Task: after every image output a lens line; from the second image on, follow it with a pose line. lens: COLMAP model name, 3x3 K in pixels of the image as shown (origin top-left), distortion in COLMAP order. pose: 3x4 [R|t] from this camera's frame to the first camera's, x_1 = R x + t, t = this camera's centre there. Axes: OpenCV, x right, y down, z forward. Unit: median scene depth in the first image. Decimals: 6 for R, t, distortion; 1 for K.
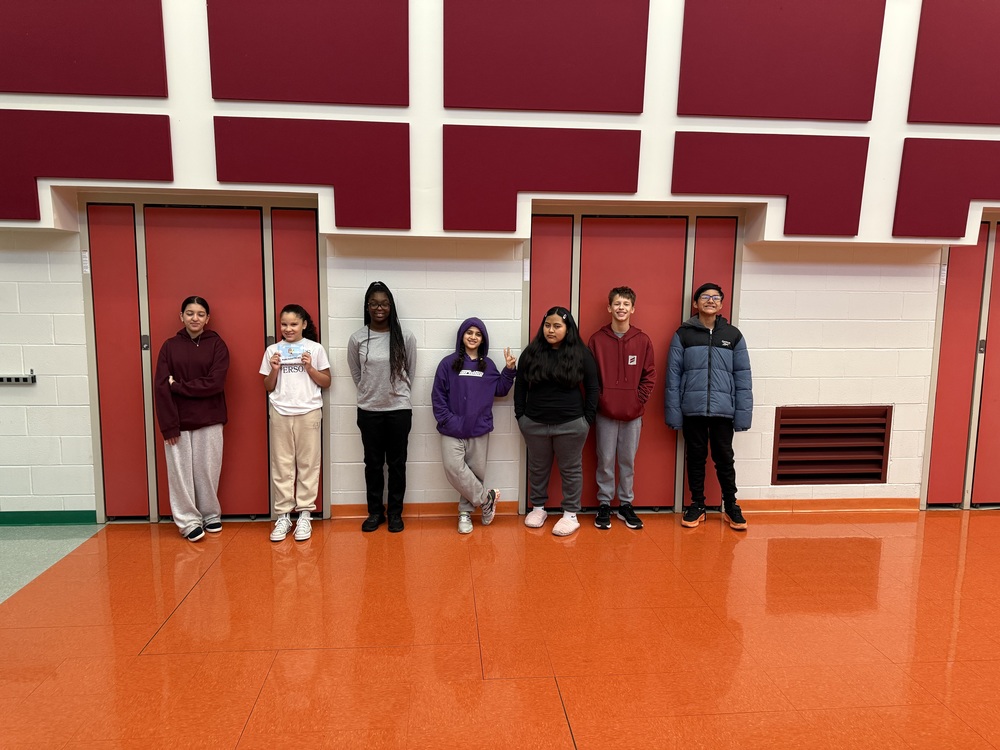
lens RADIAL K [[704.3, 0, 507.6], [0, 704.3, 376.0], [0, 0, 1]] dist [0.020545, -0.022903]
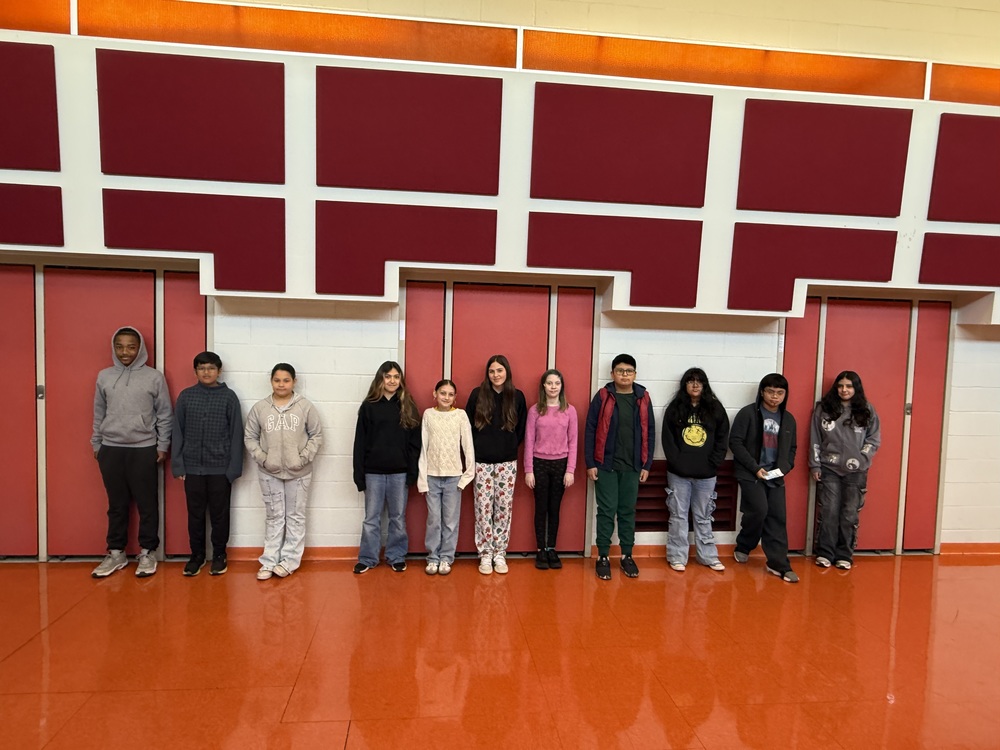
lens RADIAL K [[636.1, 0, 509.5], [0, 636.1, 390.8], [0, 0, 1]] dist [-0.002147, -0.000298]
pose [[0.999474, 0.015146, 0.028686, 0.175706], [-0.013344, 0.997987, -0.061994, 0.000559], [-0.029567, 0.061578, 0.997664, 0.014739]]
